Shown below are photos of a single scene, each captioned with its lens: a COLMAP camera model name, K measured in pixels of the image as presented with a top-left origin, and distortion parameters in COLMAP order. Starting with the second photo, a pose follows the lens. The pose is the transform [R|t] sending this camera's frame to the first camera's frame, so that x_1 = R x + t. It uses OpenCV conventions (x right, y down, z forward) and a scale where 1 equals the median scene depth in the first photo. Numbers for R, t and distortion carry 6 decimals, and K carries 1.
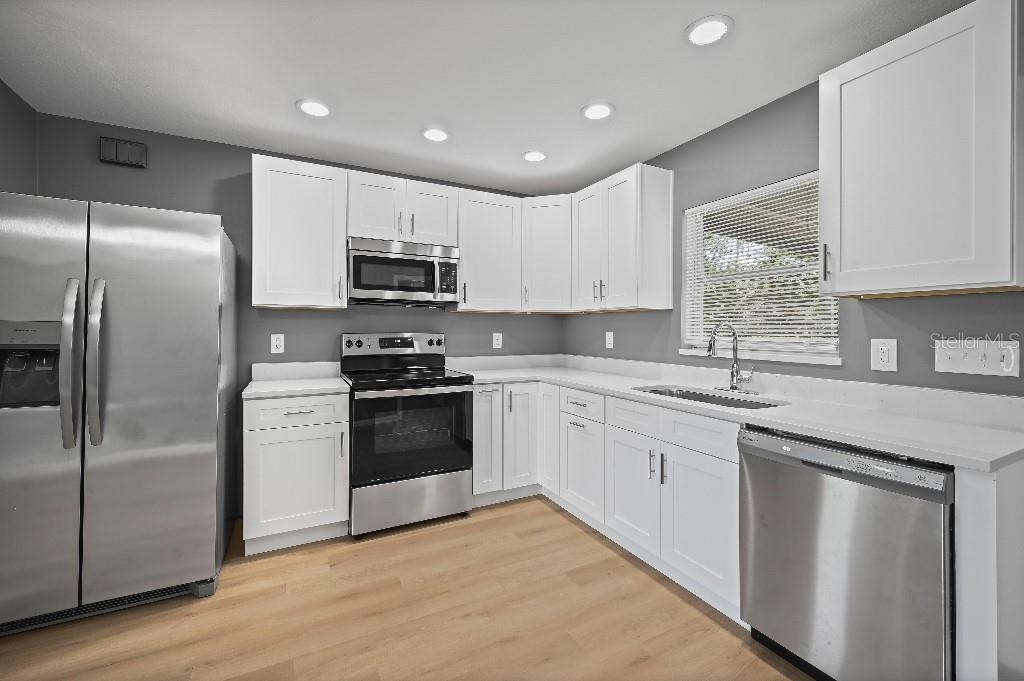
lens RADIAL K [[426.8, 0, 517.3], [0, 426.8, 327.1], [0, 0, 1]] dist [0.003204, -0.000671]
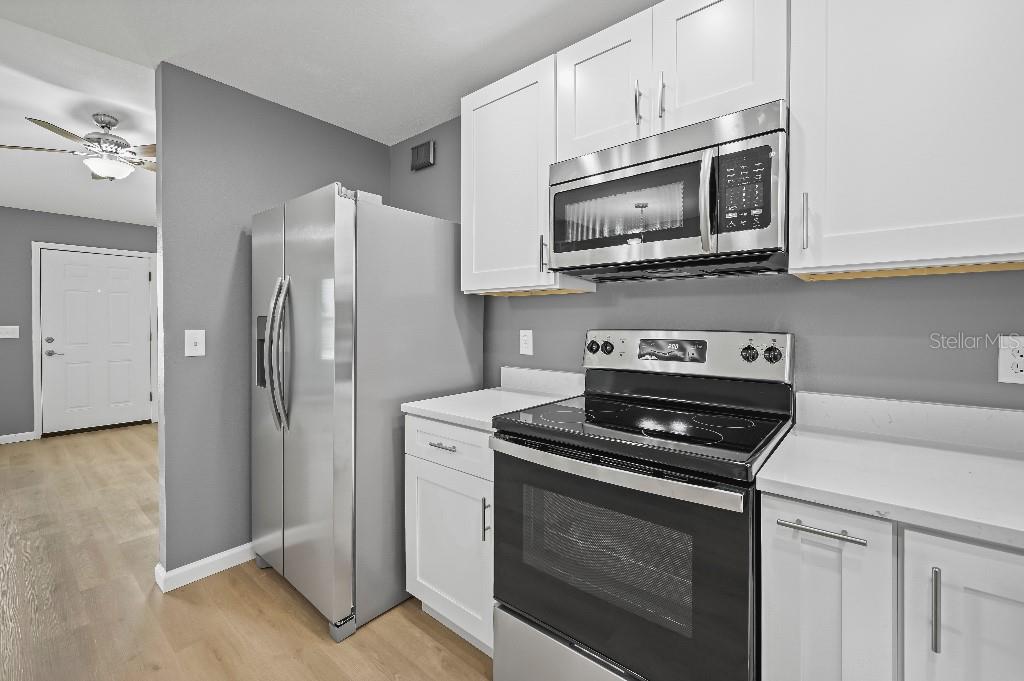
lens RADIAL K [[426.8, 0, 515.7], [0, 426.8, 328.7], [0, 0, 1]] dist [0.003204, -0.000671]
pose [[0.380681, 0.010737, -0.924644, 0.141988], [0.004611, 0.999898, 0.013510, 0.004915], [0.924695, -0.009406, 0.380593, 0.789679]]
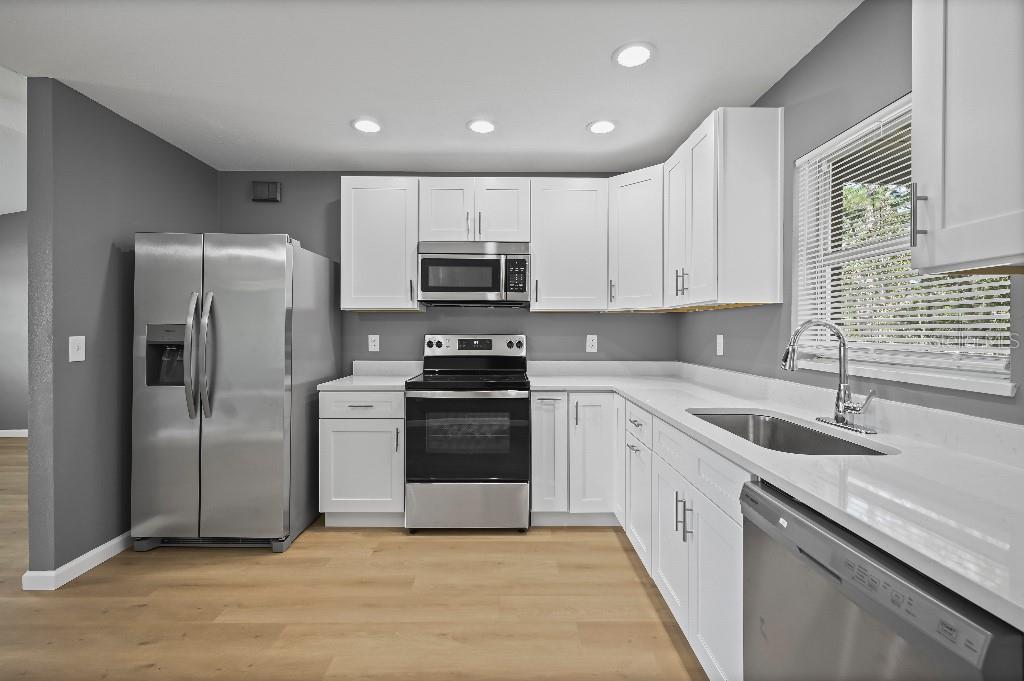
lens RADIAL K [[451.7, 0, 516.4], [0, 451.7, 331.2], [0, 0, 1]] dist [0.001206, 0.000305]
pose [[0.888284, 0.001706, -0.459291, 0.350999], [0.000873, 0.999985, 0.005401, 0.001284], [0.459293, -0.005199, 0.888269, 0.142216]]
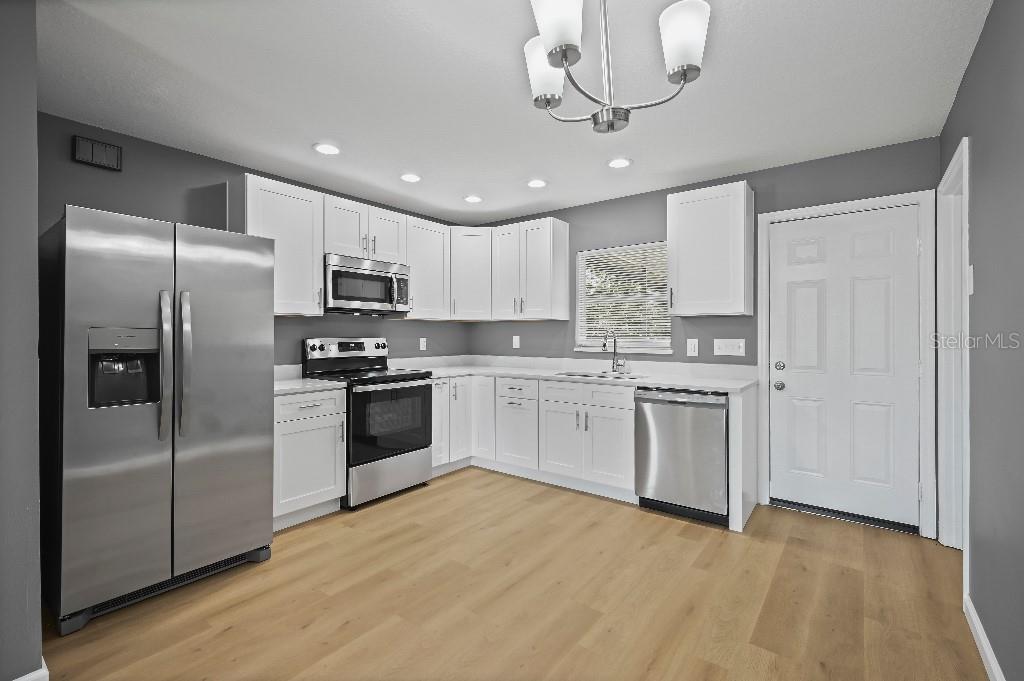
lens RADIAL K [[451.7, 0, 520.4], [0, 451.7, 336.2], [0, 0, 1]] dist [0.001206, 0.000305]
pose [[0.903417, -0.004317, 0.428742, -0.483876], [0.000028, 0.999950, 0.010009, -0.003091], [-0.428764, -0.009030, 0.903372, -0.334561]]
